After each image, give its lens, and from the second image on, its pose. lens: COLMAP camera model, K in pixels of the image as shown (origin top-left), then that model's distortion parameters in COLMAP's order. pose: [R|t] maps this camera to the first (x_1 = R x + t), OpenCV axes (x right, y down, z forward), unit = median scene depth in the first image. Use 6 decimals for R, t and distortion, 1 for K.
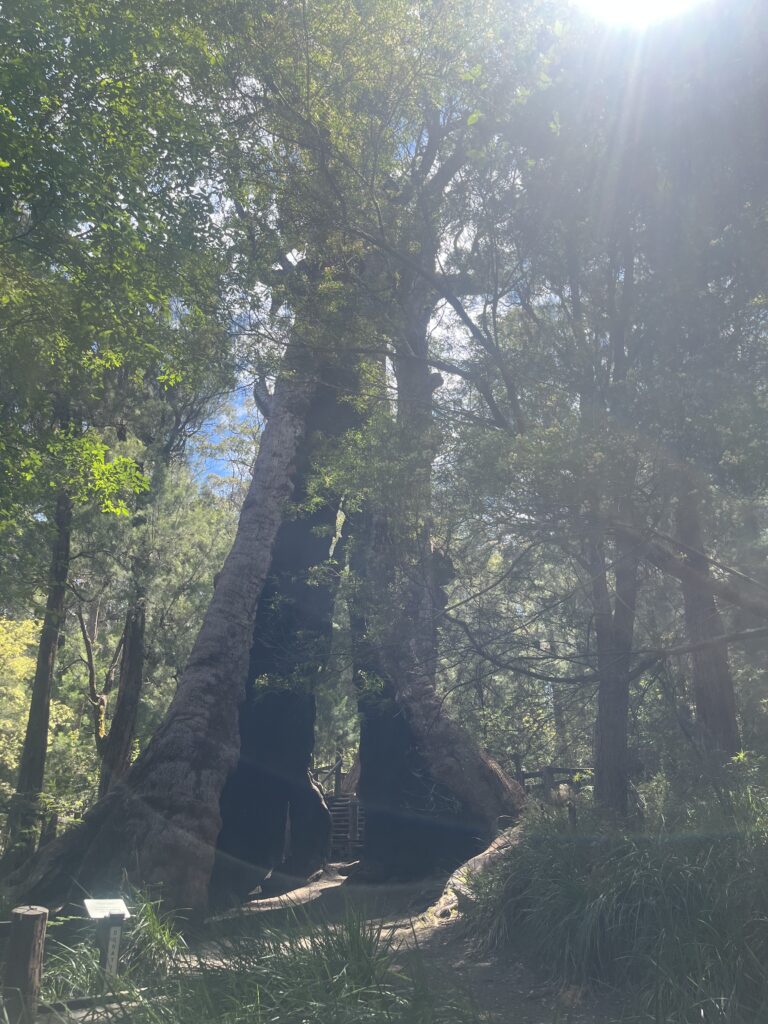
lens RADIAL K [[778.5, 0, 380.1], [0, 778.5, 517.1], [0, 0, 1]] dist [0.053492, -0.051496]
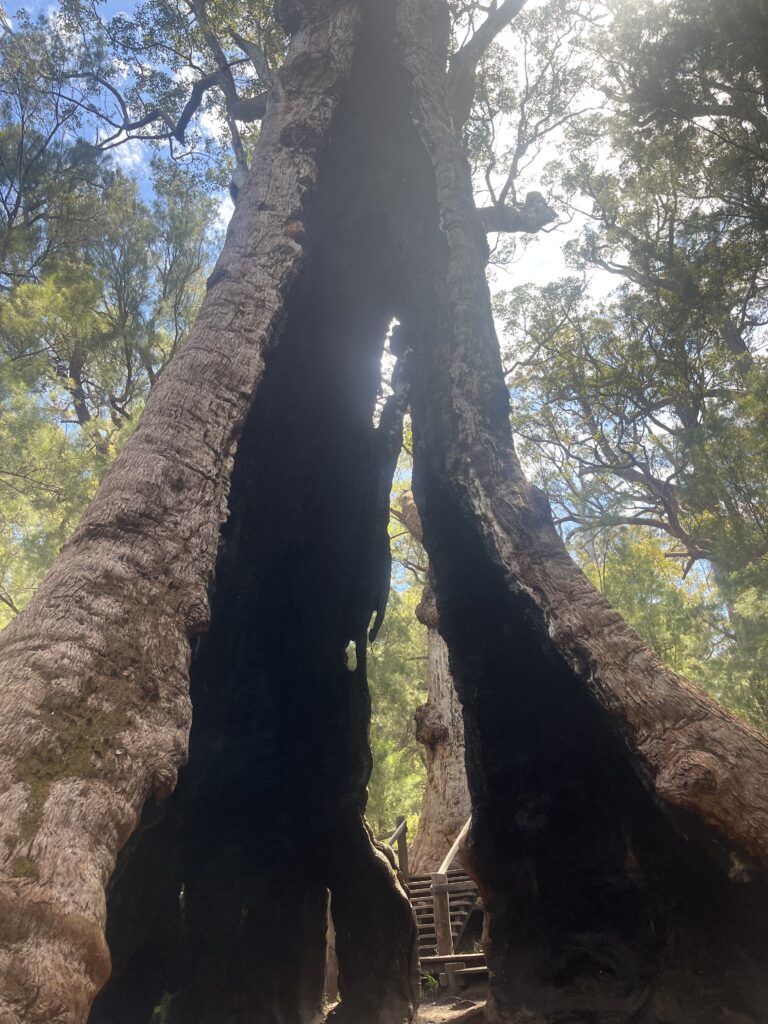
lens RADIAL K [[778.5, 0, 379.1], [0, 778.5, 509.5], [0, 0, 1]] dist [0.053492, -0.051496]
pose [[0.997177, -0.071980, -0.021356, -0.067241], [0.069179, 0.991381, -0.111259, 0.215078], [0.029181, 0.109467, 0.993562, 0.562066]]
